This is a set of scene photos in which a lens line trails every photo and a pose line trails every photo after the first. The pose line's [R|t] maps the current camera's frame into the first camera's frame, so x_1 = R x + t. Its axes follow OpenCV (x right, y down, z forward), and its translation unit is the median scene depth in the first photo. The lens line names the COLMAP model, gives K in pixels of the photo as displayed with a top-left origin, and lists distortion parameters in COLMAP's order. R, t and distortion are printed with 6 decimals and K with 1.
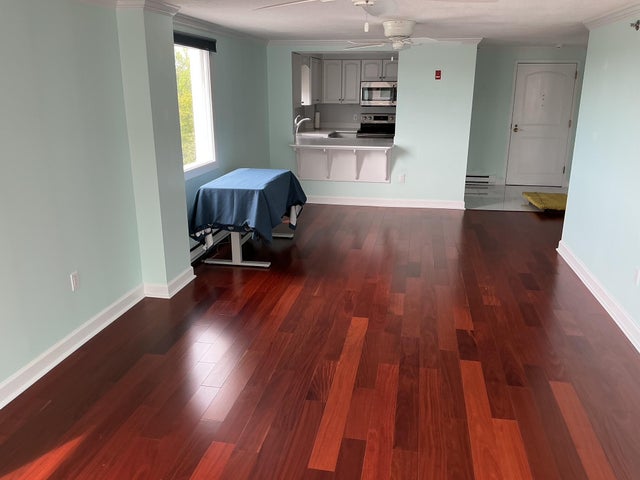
lens RADIAL K [[540.3, 0, 320.0], [0, 540.3, 240.0], [0, 0, 1]] dist [0.109850, -0.302261]
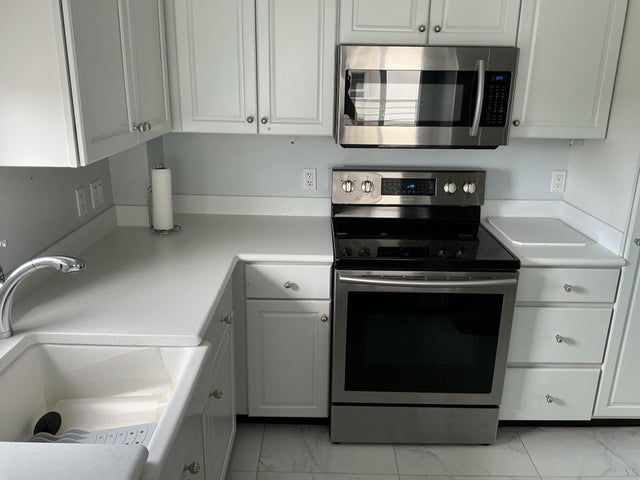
lens RADIAL K [[540.3, 0, 320.0], [0, 540.3, 240.0], [0, 0, 1]] dist [0.109850, -0.302261]
pose [[0.984436, -0.038958, 0.171370, 0.023115], [0.035984, 0.999144, 0.020428, -0.207639], [-0.172019, -0.013943, 0.984995, 0.753661]]
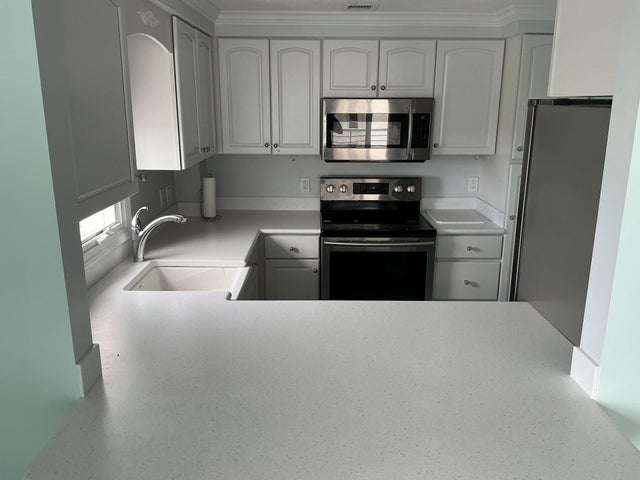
lens RADIAL K [[540.3, 0, 320.0], [0, 540.3, 240.0], [0, 0, 1]] dist [0.109850, -0.302261]
pose [[0.983438, -0.042223, 0.176256, 0.003185], [0.047815, 0.998475, -0.027595, -0.179153], [-0.174822, 0.035565, 0.983958, 0.622019]]
